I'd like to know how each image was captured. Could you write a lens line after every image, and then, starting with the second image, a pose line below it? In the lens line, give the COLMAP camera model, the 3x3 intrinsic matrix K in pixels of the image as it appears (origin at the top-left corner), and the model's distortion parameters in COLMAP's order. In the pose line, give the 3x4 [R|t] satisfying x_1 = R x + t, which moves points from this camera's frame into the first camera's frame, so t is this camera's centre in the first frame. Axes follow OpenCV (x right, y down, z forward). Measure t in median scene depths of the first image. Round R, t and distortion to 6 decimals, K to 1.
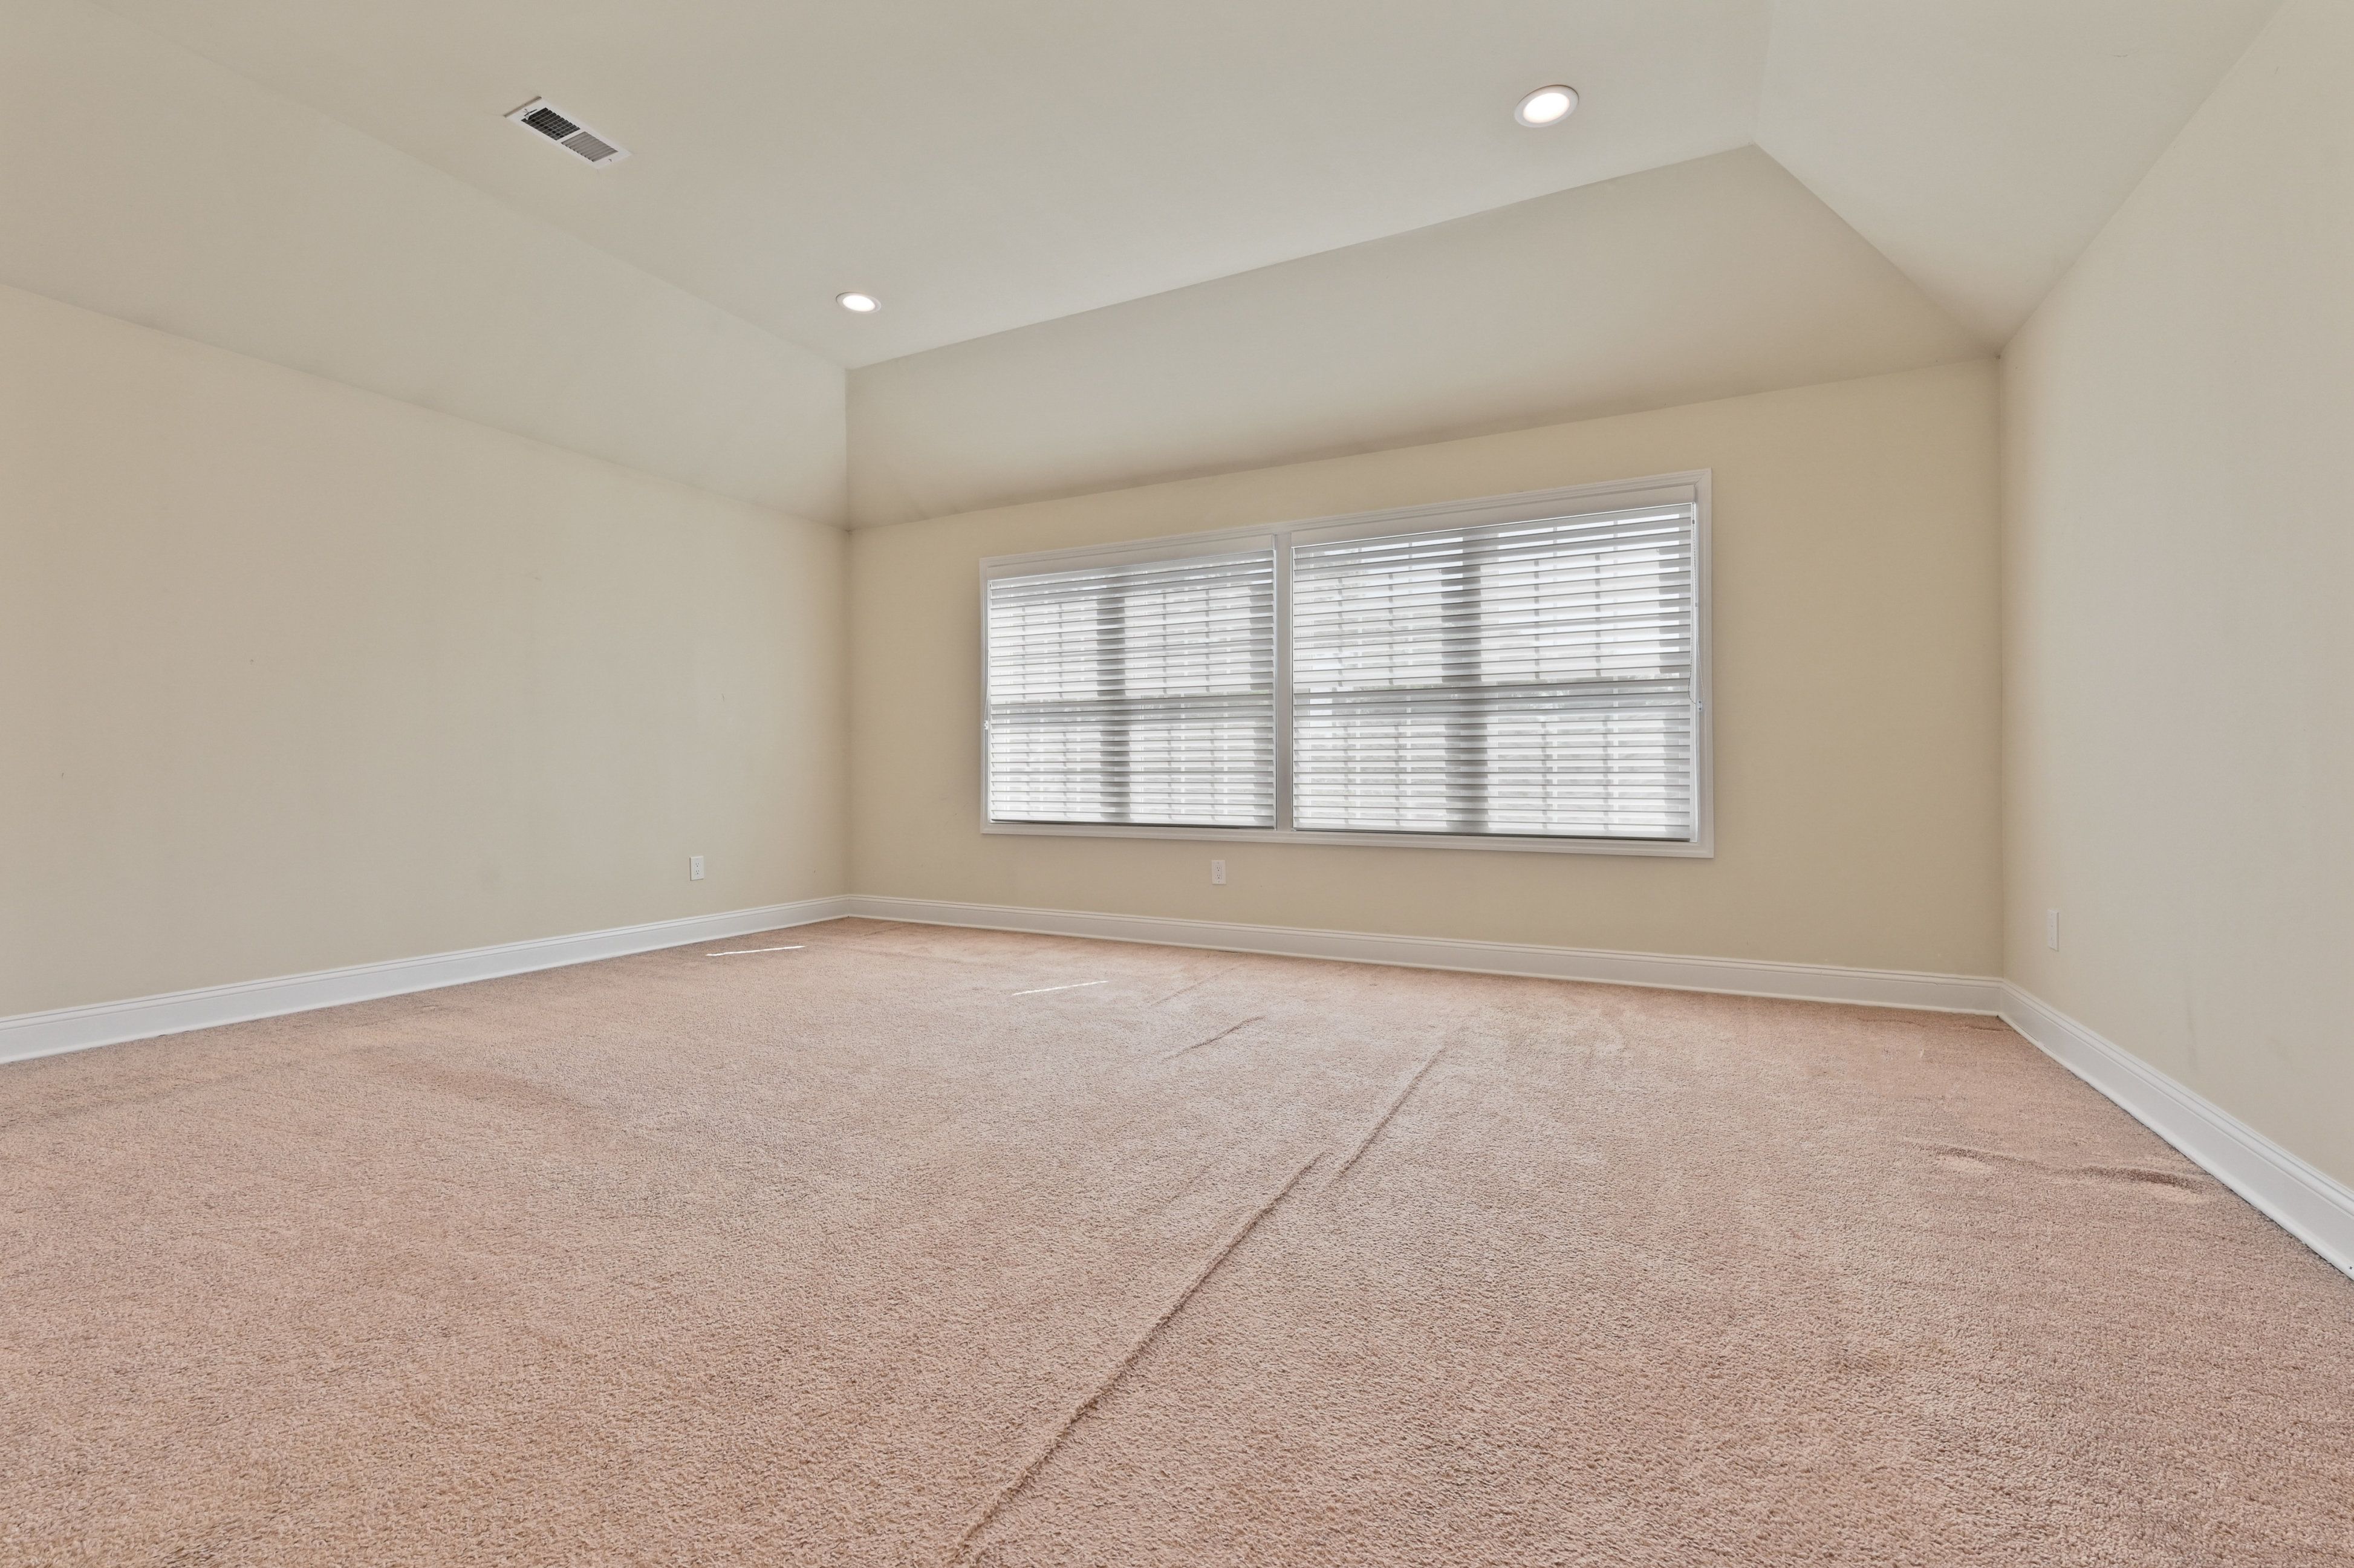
lens RADIAL K [[954.4, 0, 1177.6], [0, 954.4, 777.9], [0, 0, 1]] dist [-0.000957, 0.000060]
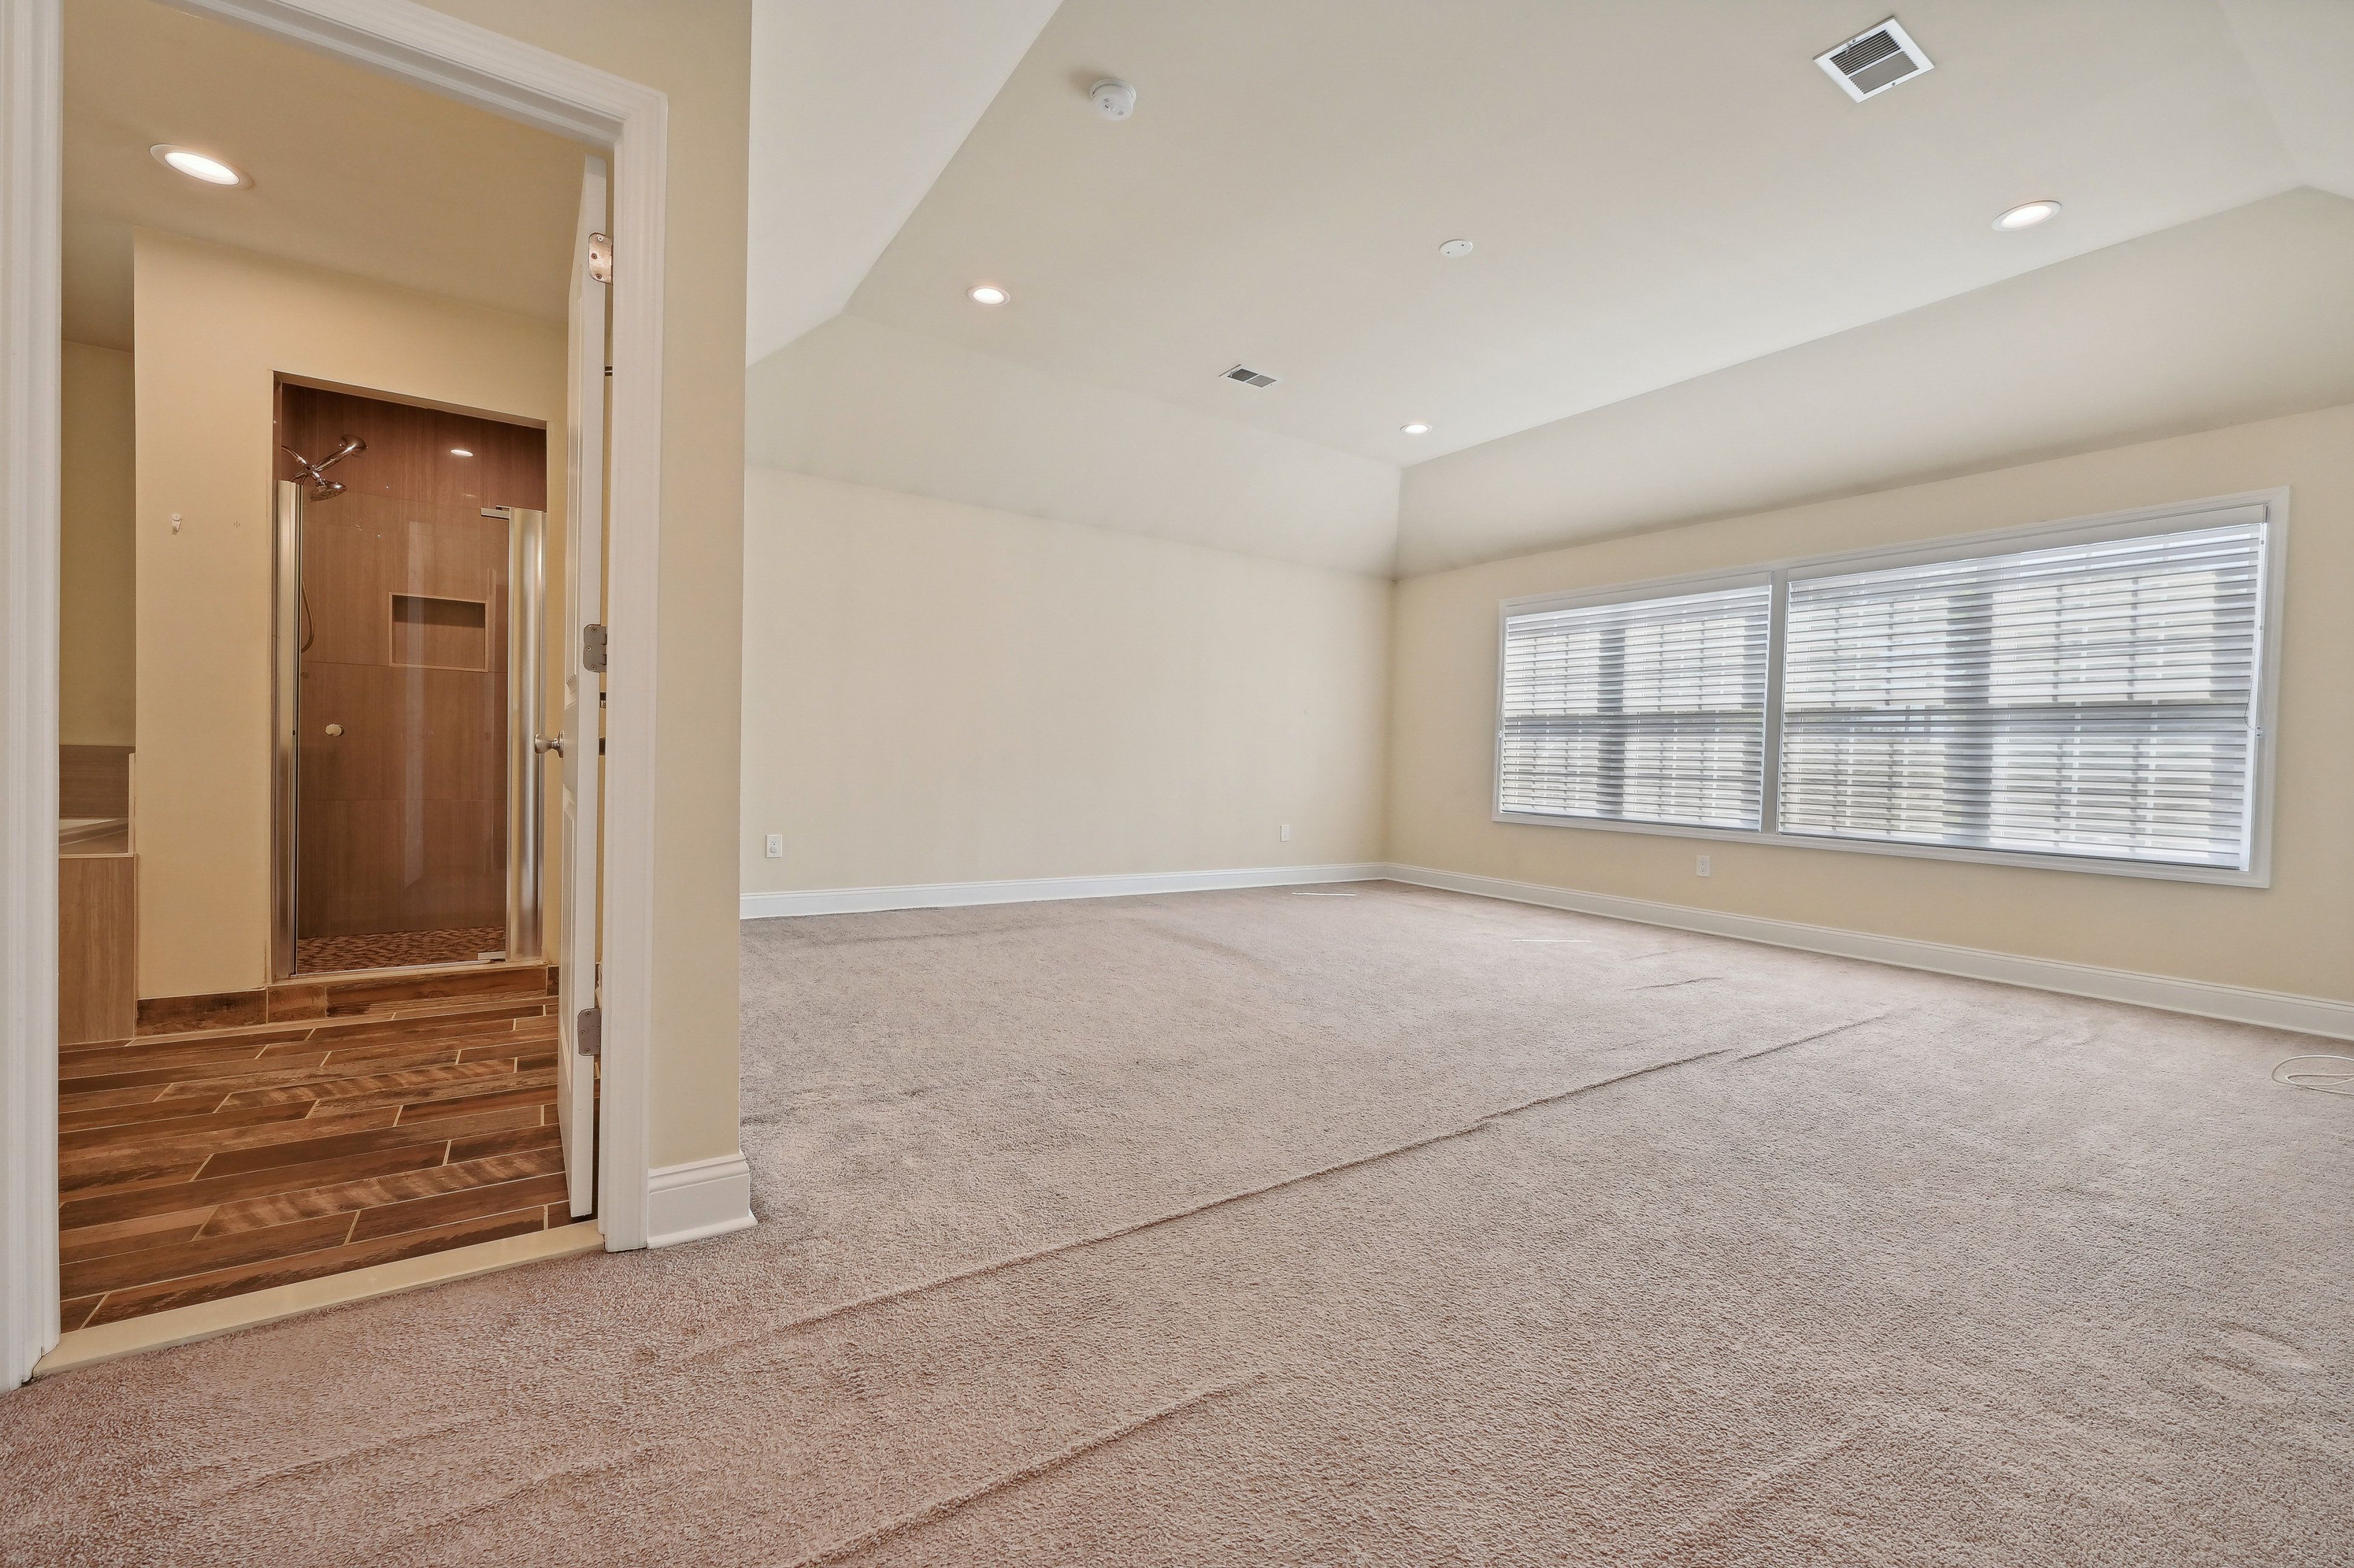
lens RADIAL K [[954.4, 0, 1177.6], [0, 954.4, 777.9], [0, 0, 1]] dist [-0.000957, 0.000060]
pose [[0.867612, 0.037377, -0.495835, 0.062037], [-0.032683, 0.999301, 0.018141, -0.008422], [0.496167, 0.000467, 0.868227, -0.333625]]
